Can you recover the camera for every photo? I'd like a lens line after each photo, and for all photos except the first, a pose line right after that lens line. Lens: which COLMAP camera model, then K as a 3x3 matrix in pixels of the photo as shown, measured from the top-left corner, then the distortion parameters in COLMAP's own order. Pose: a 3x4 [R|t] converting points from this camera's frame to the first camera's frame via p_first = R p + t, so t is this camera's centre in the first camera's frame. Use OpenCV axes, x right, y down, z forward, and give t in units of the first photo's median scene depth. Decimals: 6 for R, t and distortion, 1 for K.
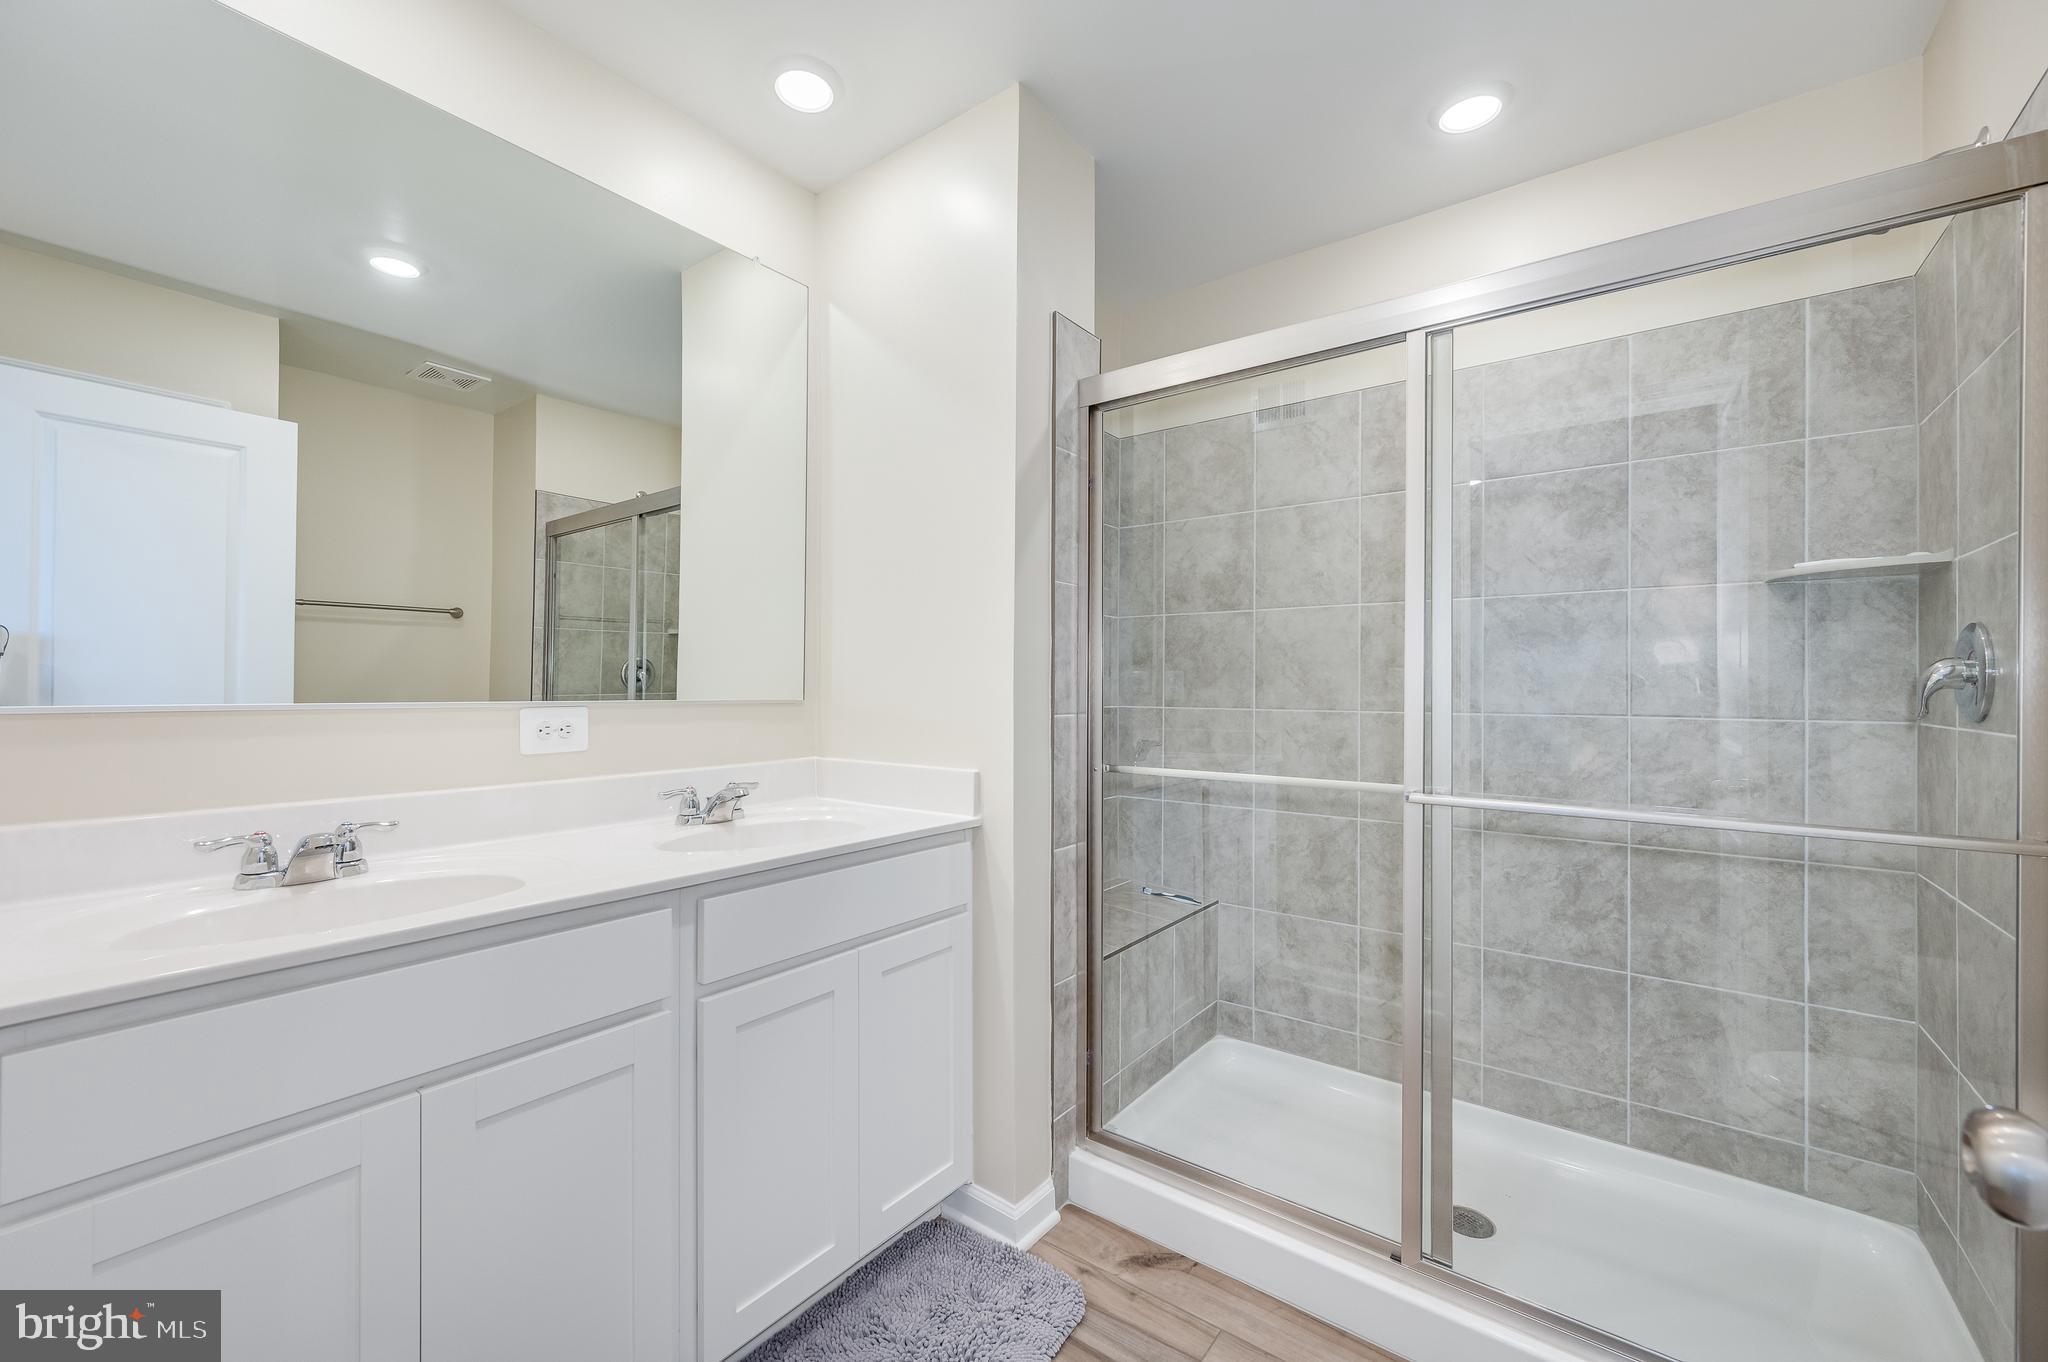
lens RADIAL K [[886.4, 0, 1024.0], [0, 886.4, 681.0], [0, 0, 1]] dist [0.000500, 0.000366]
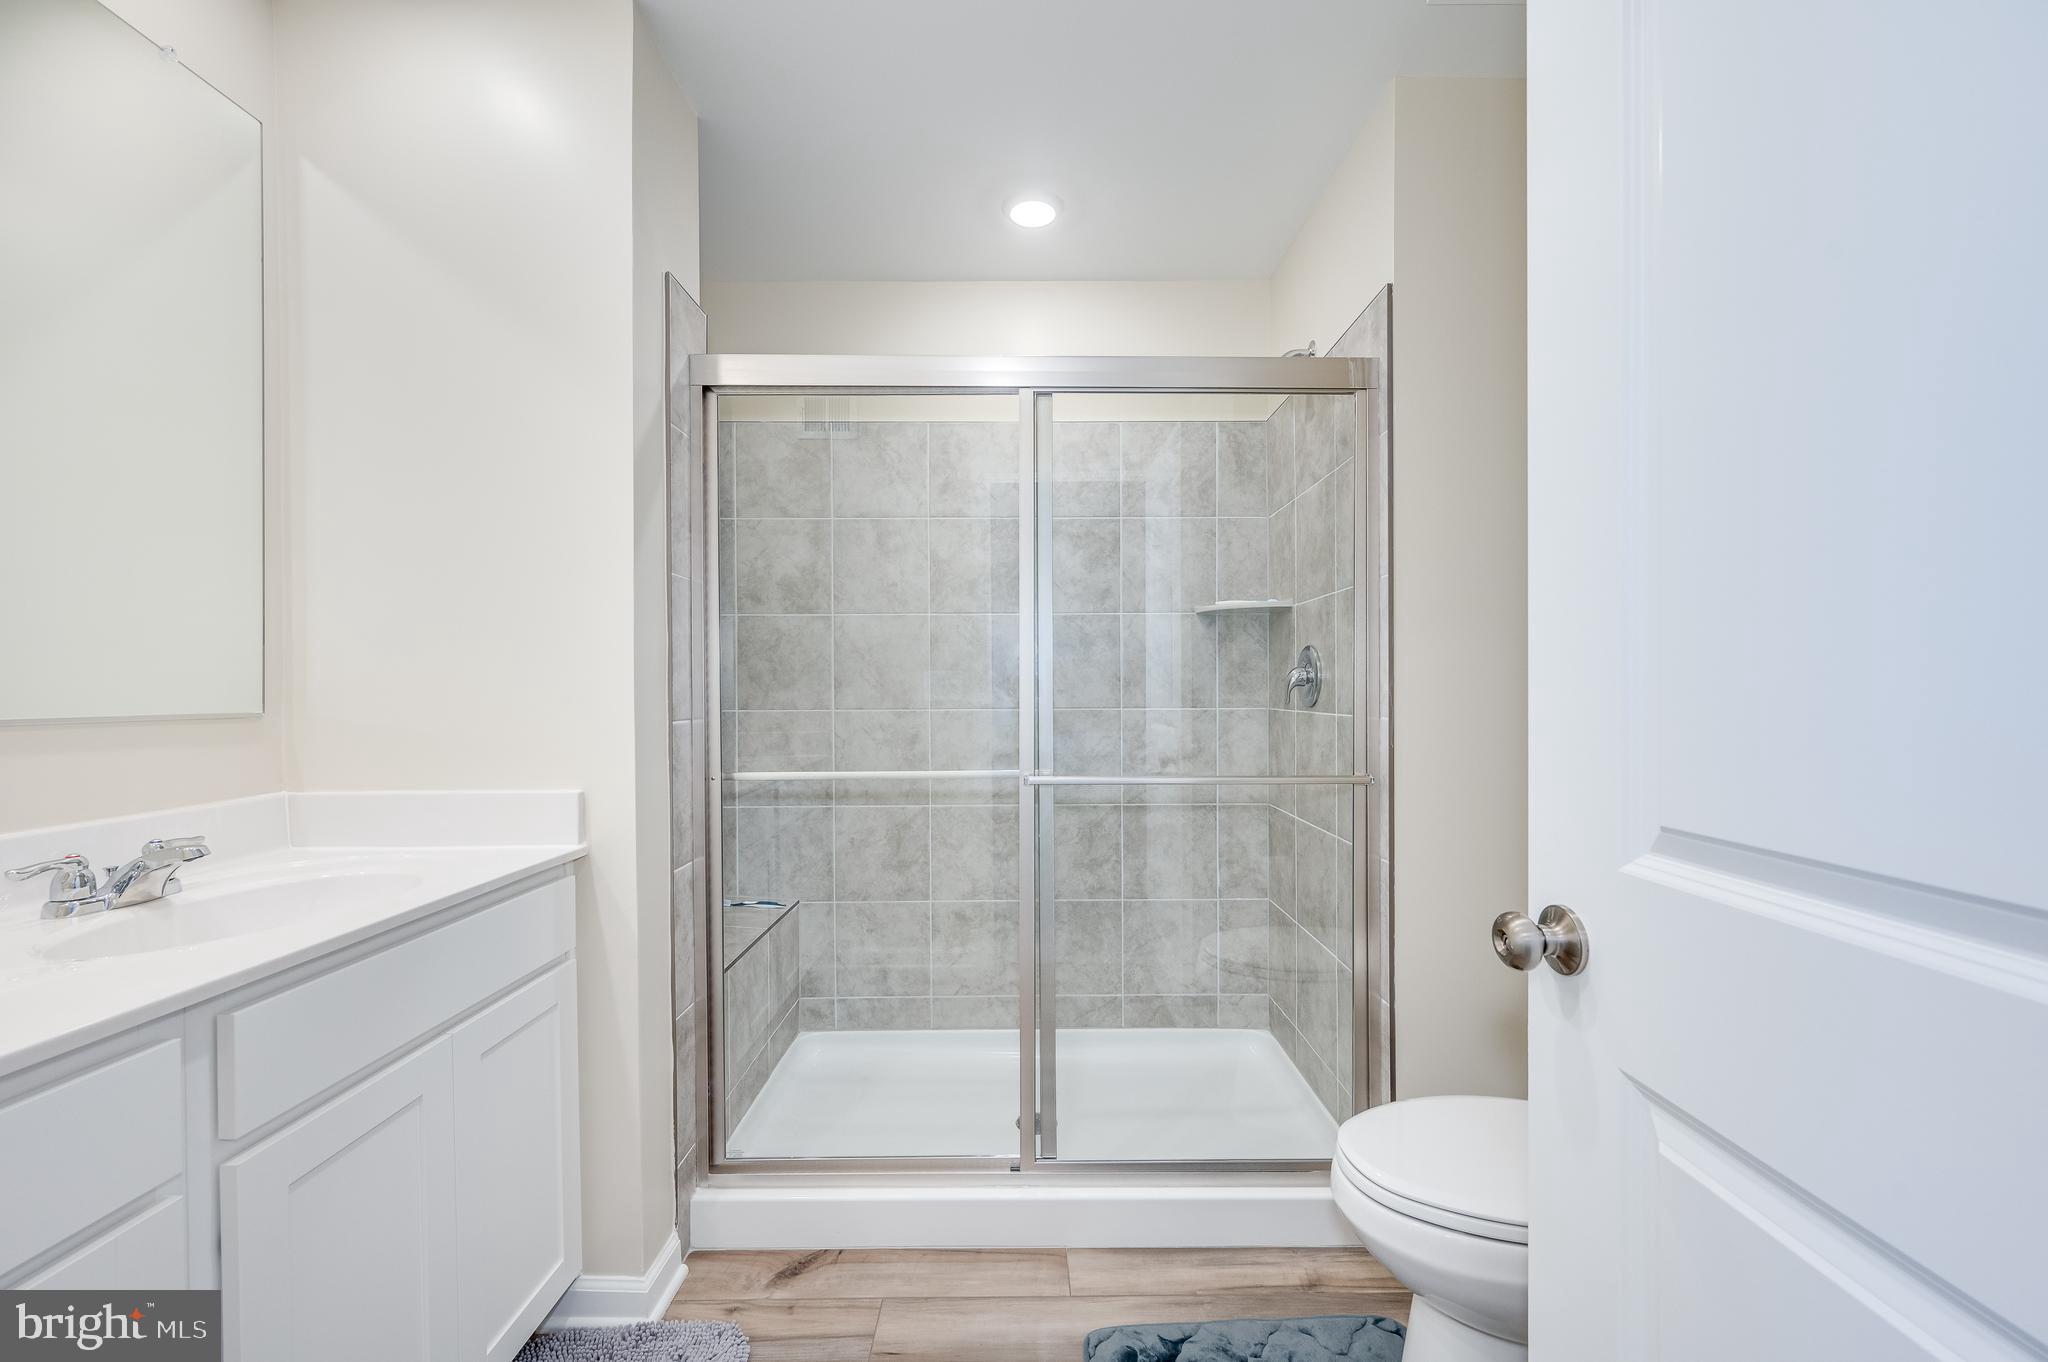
lens RADIAL K [[871.4, 0, 1029.7], [0, 871.4, 692.3], [0, 0, 1]] dist [-0.000486, -0.000042]
pose [[0.758686, -0.011032, 0.651363, -0.268957], [0.003589, 0.999912, 0.012756, -0.001488], [-0.651447, -0.007340, 0.758659, 0.090649]]
